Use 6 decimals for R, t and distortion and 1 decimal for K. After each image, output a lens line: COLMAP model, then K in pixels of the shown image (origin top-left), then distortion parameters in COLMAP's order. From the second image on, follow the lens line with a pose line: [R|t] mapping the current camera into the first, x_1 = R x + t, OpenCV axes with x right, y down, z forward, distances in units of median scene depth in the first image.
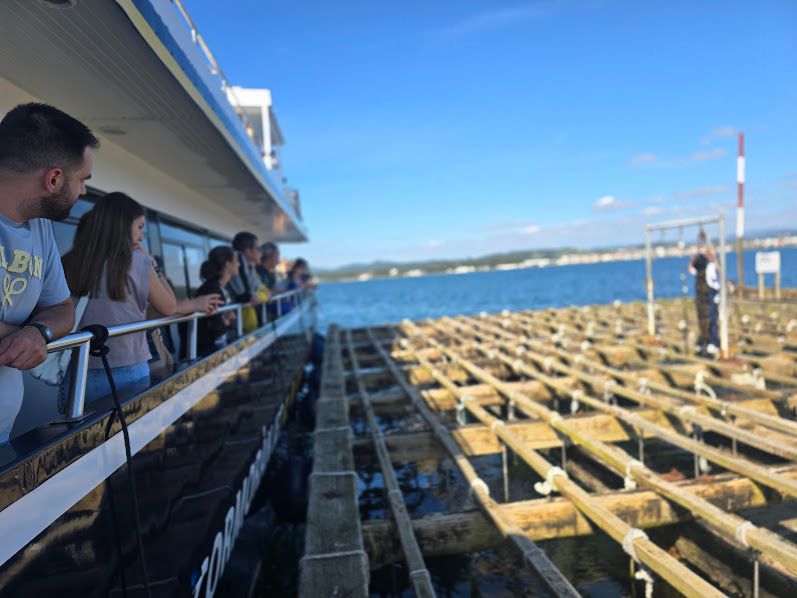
lens RADIAL K [[551.1, 0, 398.5], [0, 551.1, 299.0], [0, 0, 1]] dist [0.000384, -0.055588]
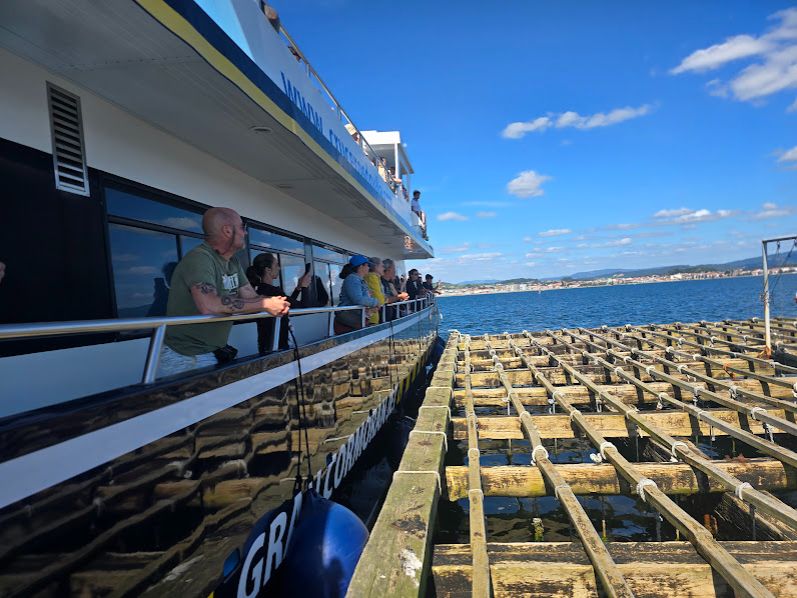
lens RADIAL K [[551.1, 0, 398.5], [0, 551.1, 299.0], [0, 0, 1]] dist [0.000384, -0.055588]
pose [[0.969473, 0.007683, -0.245079, 0.135777], [-0.013536, 0.999662, -0.022206, 0.022566], [0.244826, 0.024846, 0.969249, -0.320770]]
